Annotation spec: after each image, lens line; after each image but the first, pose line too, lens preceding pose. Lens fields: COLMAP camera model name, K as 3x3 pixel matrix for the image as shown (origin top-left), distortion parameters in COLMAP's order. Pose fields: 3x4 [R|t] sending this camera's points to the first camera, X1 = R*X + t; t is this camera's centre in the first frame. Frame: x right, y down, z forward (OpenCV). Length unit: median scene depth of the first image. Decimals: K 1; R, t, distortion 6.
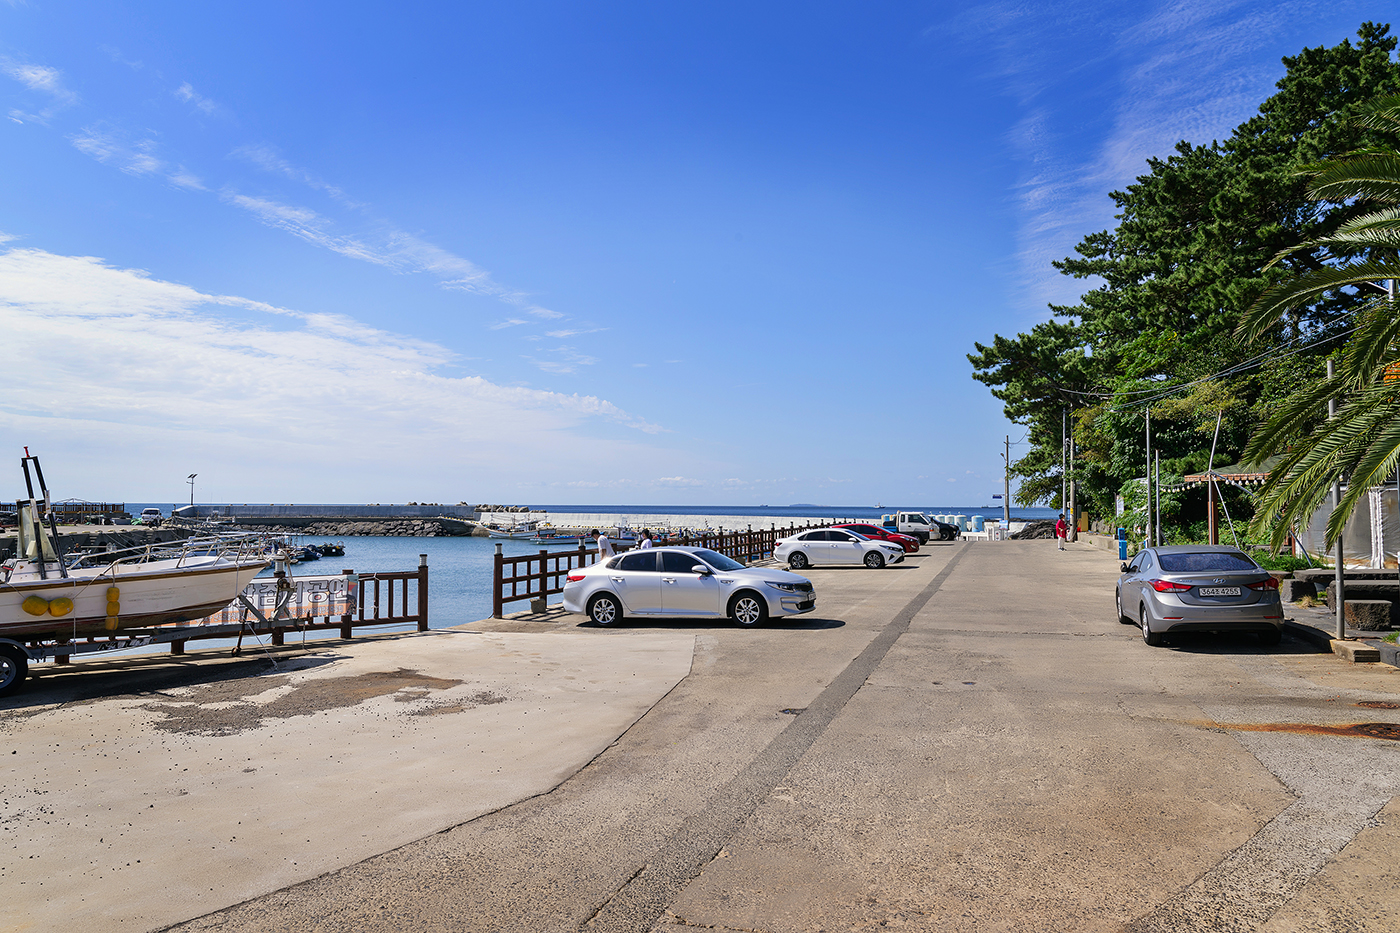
lens RADIAL K [[993.2, 0, 699.4], [0, 993.2, 468.4], [0, 0, 1]] dist [0.013516, -0.006151]
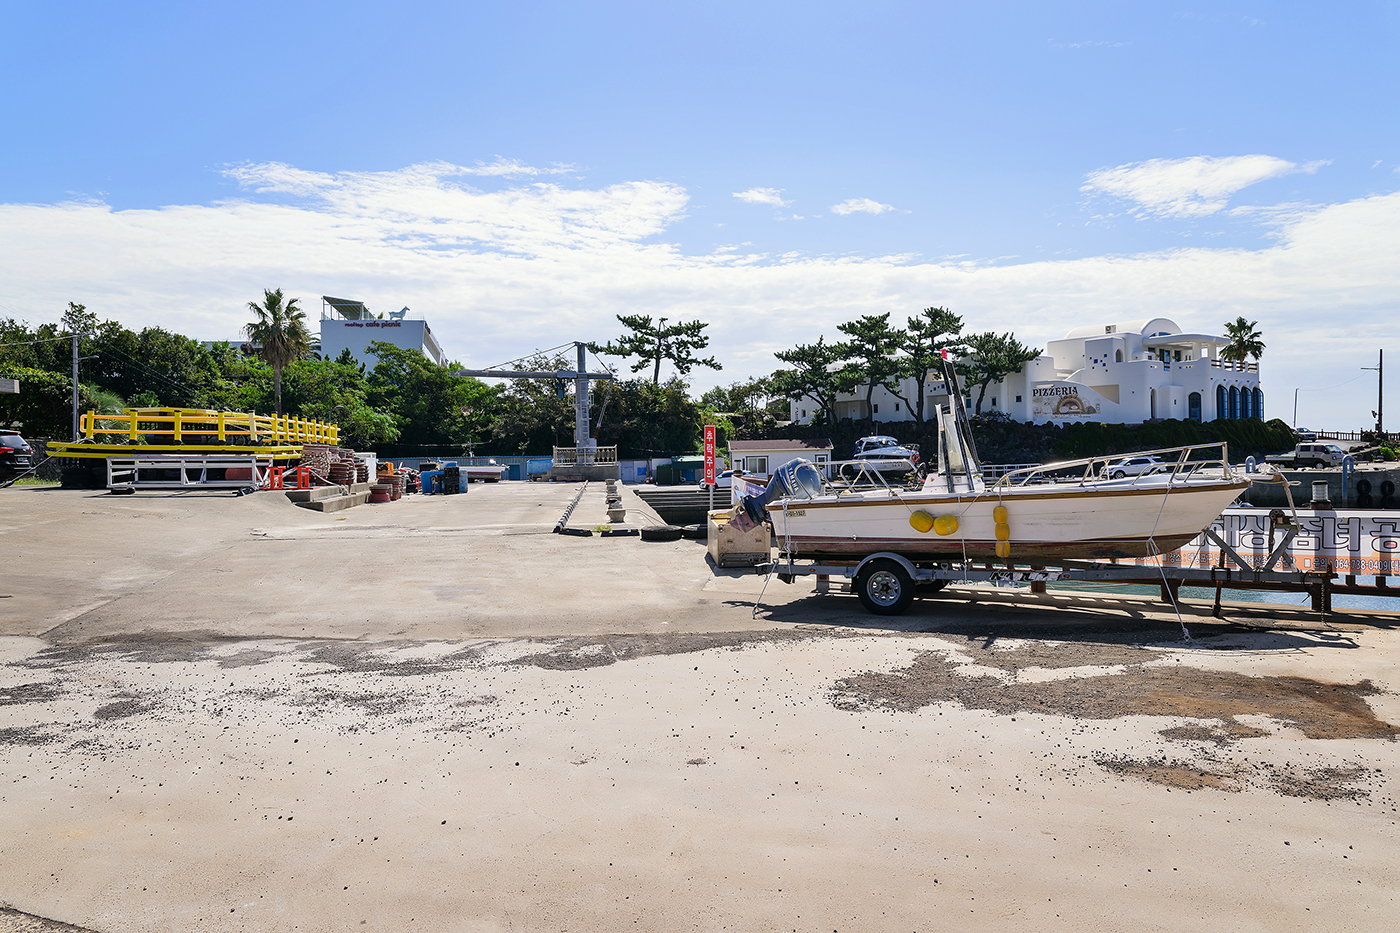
lens RADIAL K [[993.2, 0, 716.5], [0, 993.2, 506.6], [0, 0, 1]] dist [0.013516, -0.006151]
pose [[0.284974, 0.038499, -0.957762, 0.117734], [0.054409, 0.996932, 0.056263, 0.054333], [0.956990, -0.068144, 0.282005, 0.485388]]
